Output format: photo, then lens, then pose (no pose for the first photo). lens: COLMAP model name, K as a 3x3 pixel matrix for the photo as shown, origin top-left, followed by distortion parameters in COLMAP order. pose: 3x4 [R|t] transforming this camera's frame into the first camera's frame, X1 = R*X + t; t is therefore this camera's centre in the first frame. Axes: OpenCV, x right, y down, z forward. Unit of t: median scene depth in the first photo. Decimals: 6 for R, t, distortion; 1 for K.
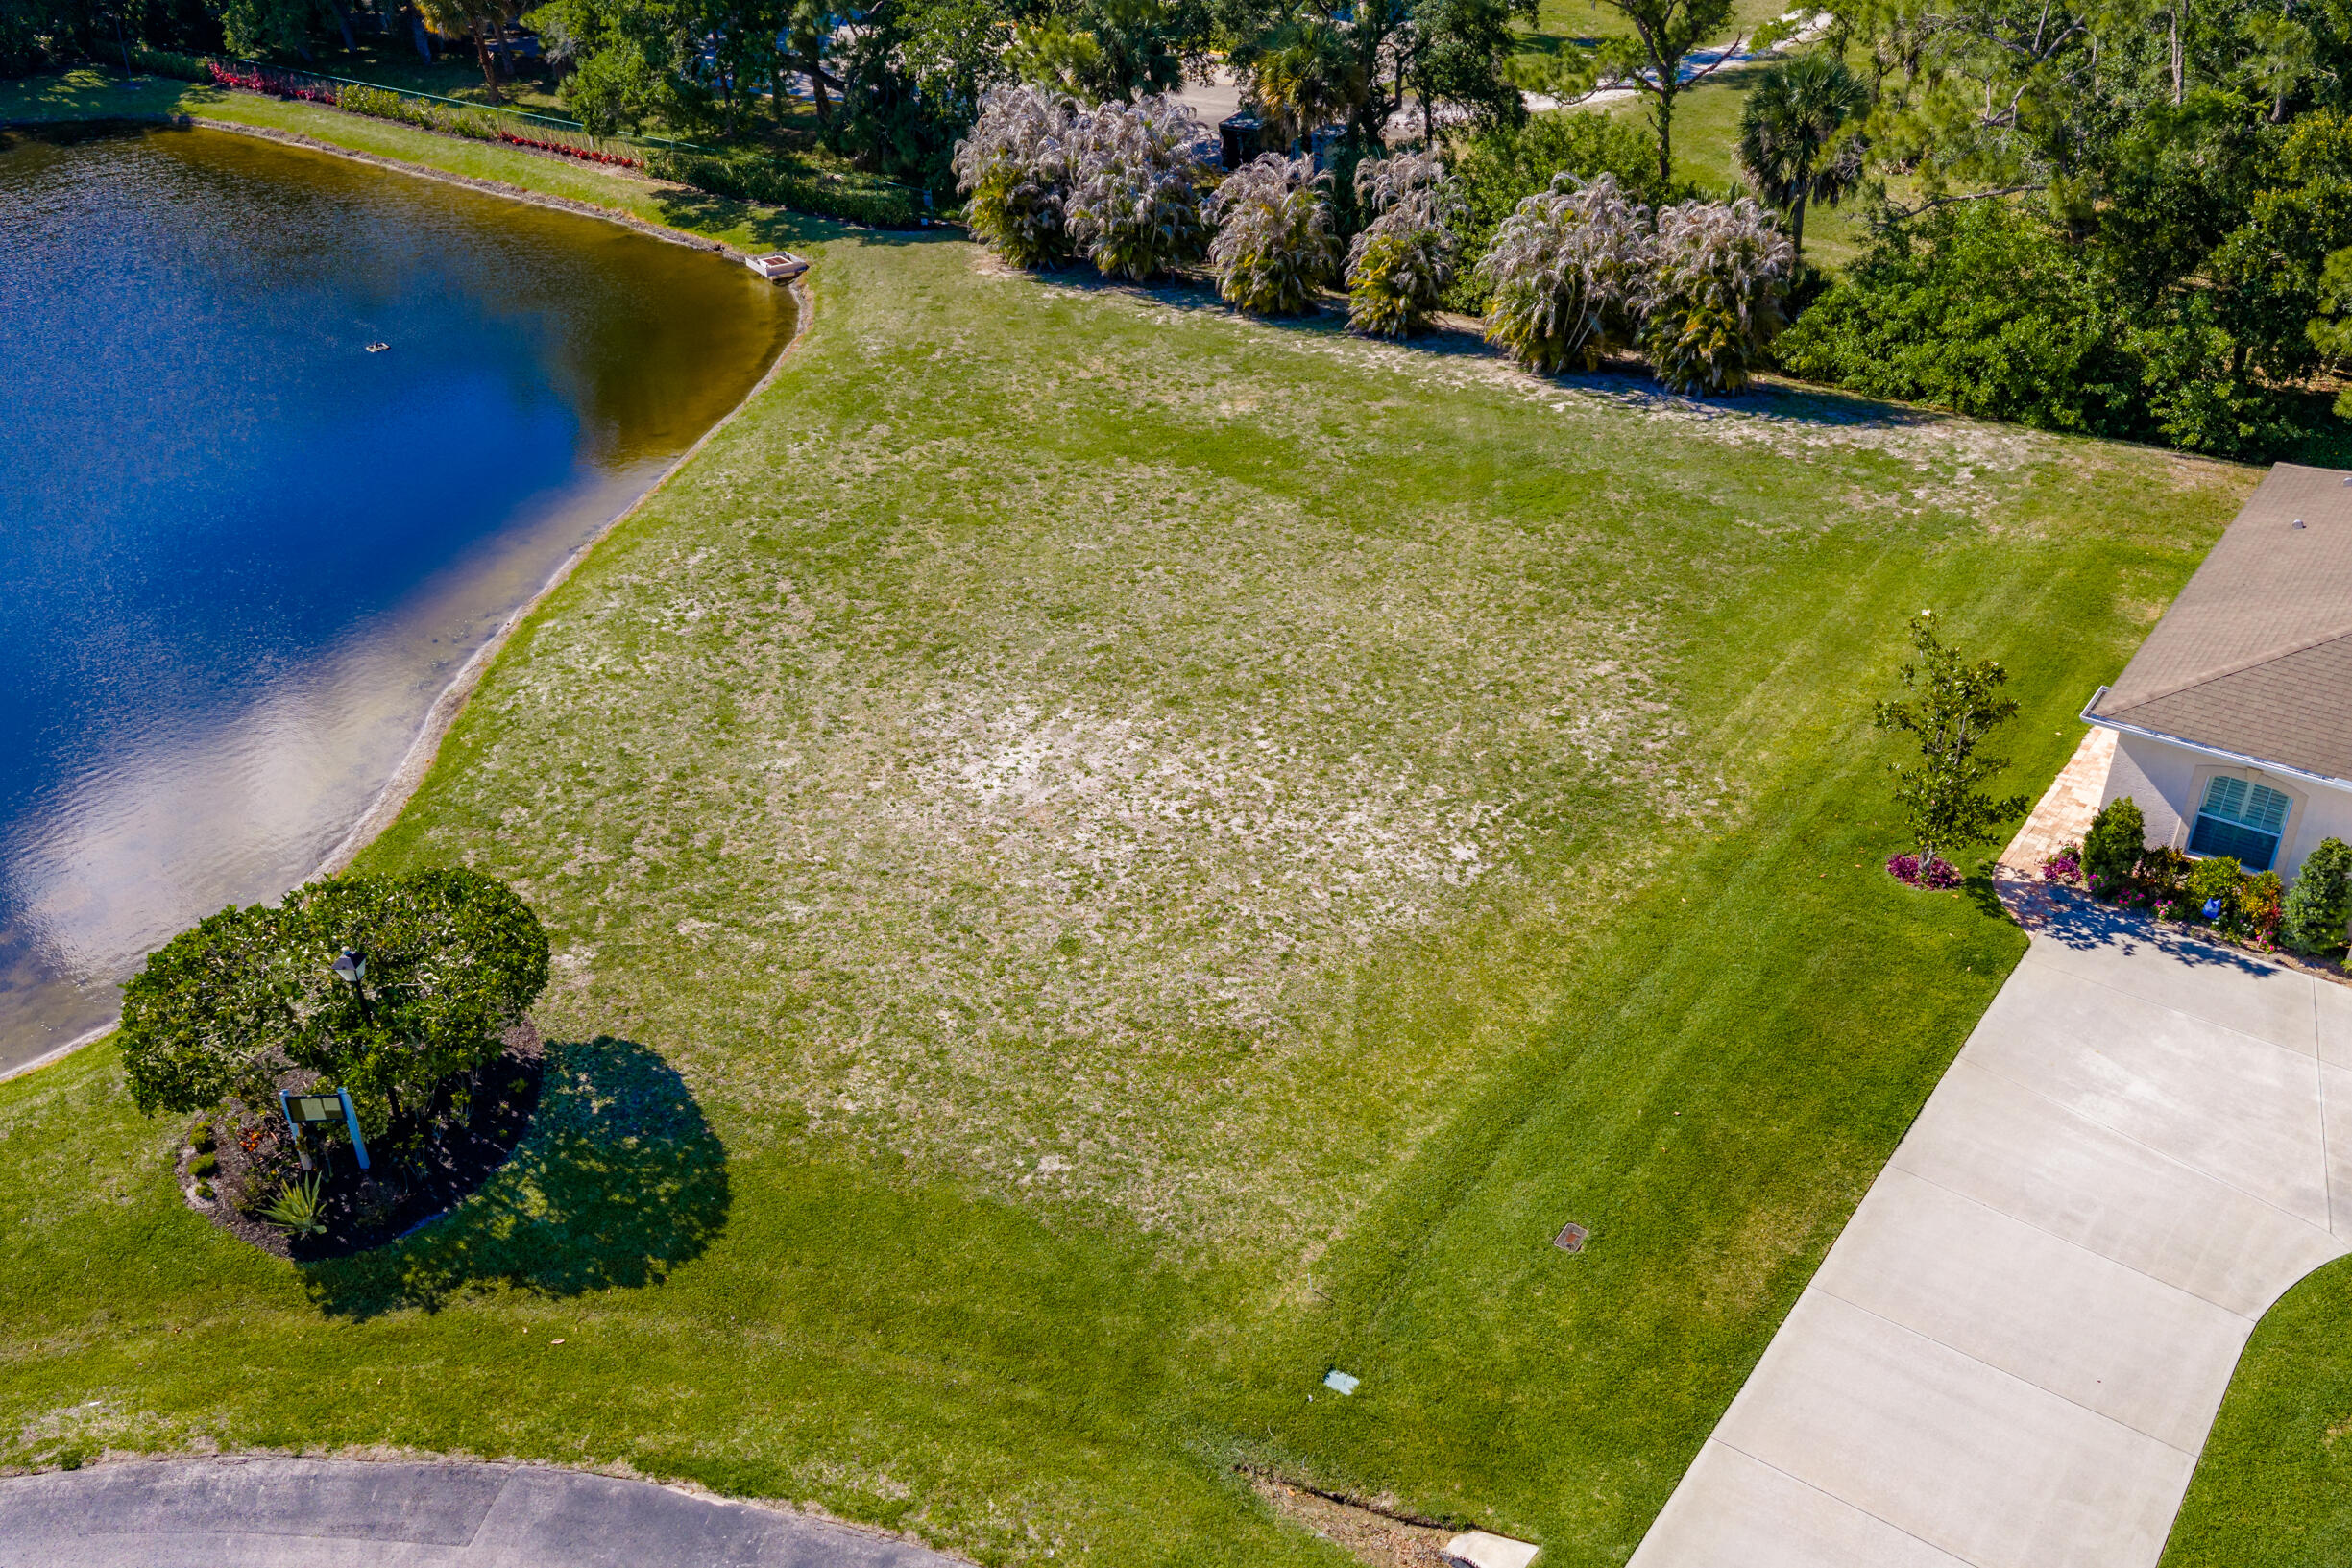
lens RADIAL K [[1971.6, 0, 1176.0], [0, 1971.6, 784.0], [0, 0, 1]] dist [0.009445, 0.007157]
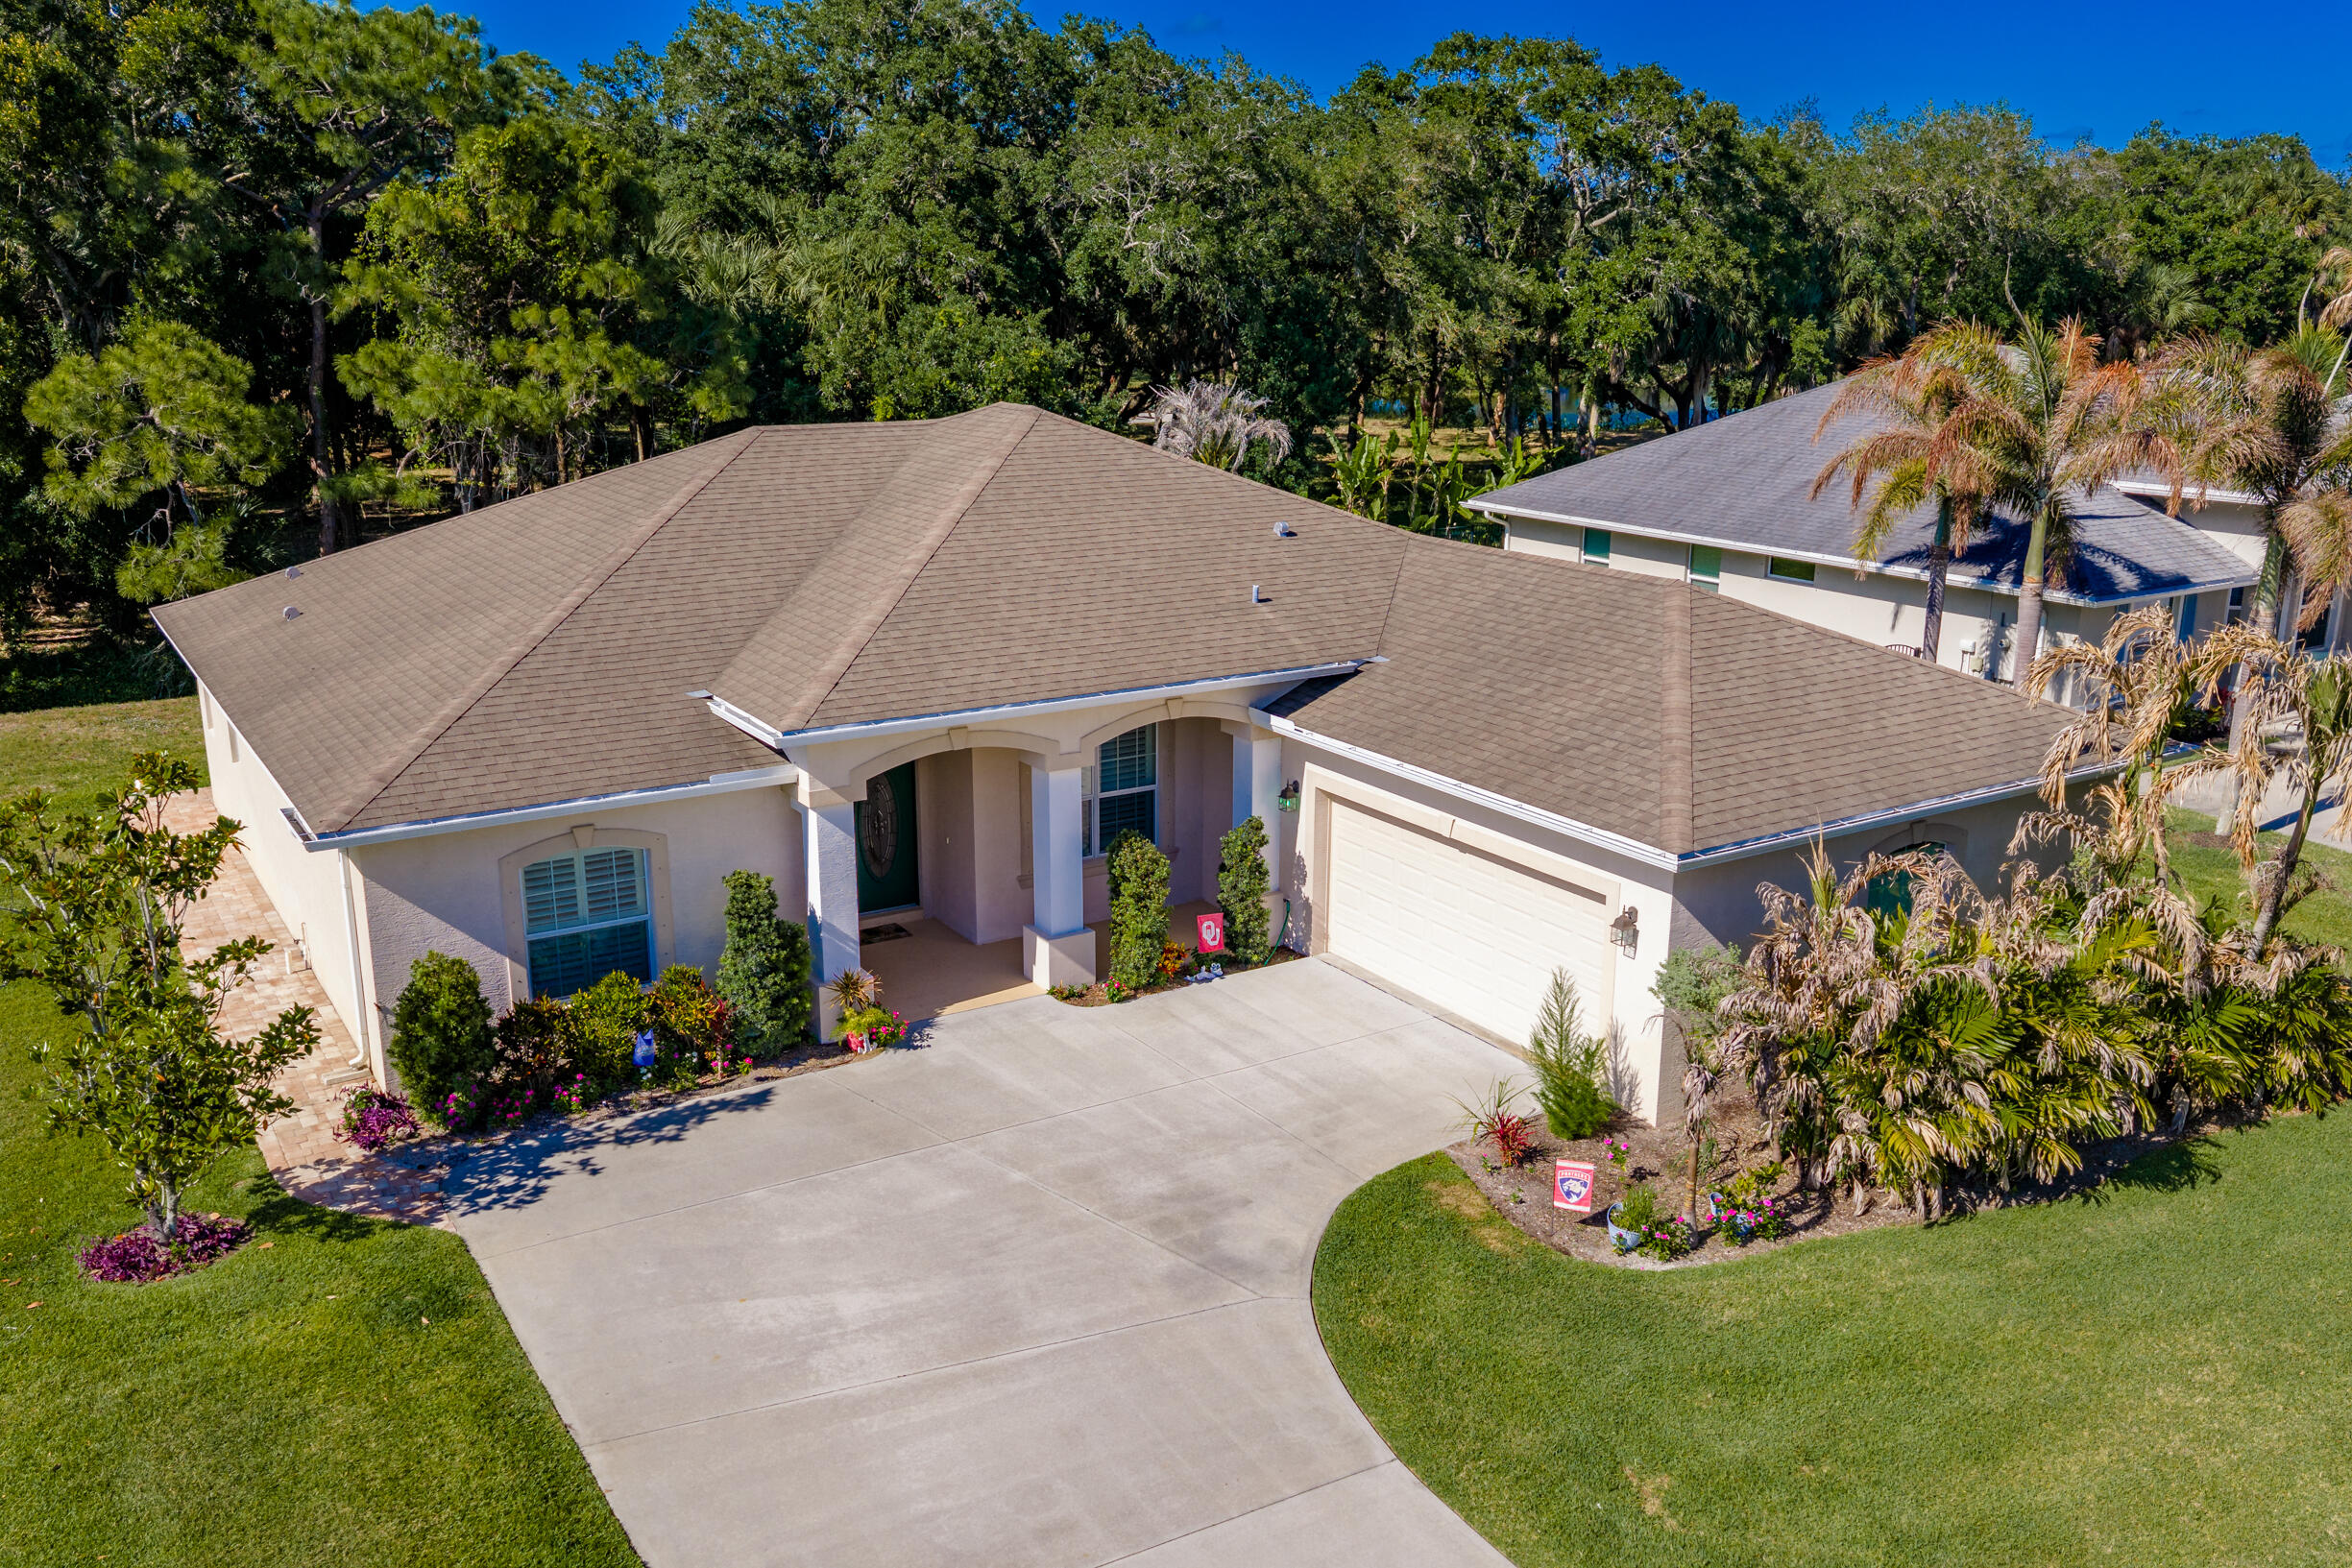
lens RADIAL K [[1971.6, 0, 1176.0], [0, 1971.6, 784.0], [0, 0, 1]] dist [0.009445, 0.007157]
pose [[0.356294, -0.228362, 0.906038, 0.052766], [0.466387, 0.883706, 0.039329, 0.042216], [-0.809653, 0.408552, 0.421364, 0.569515]]
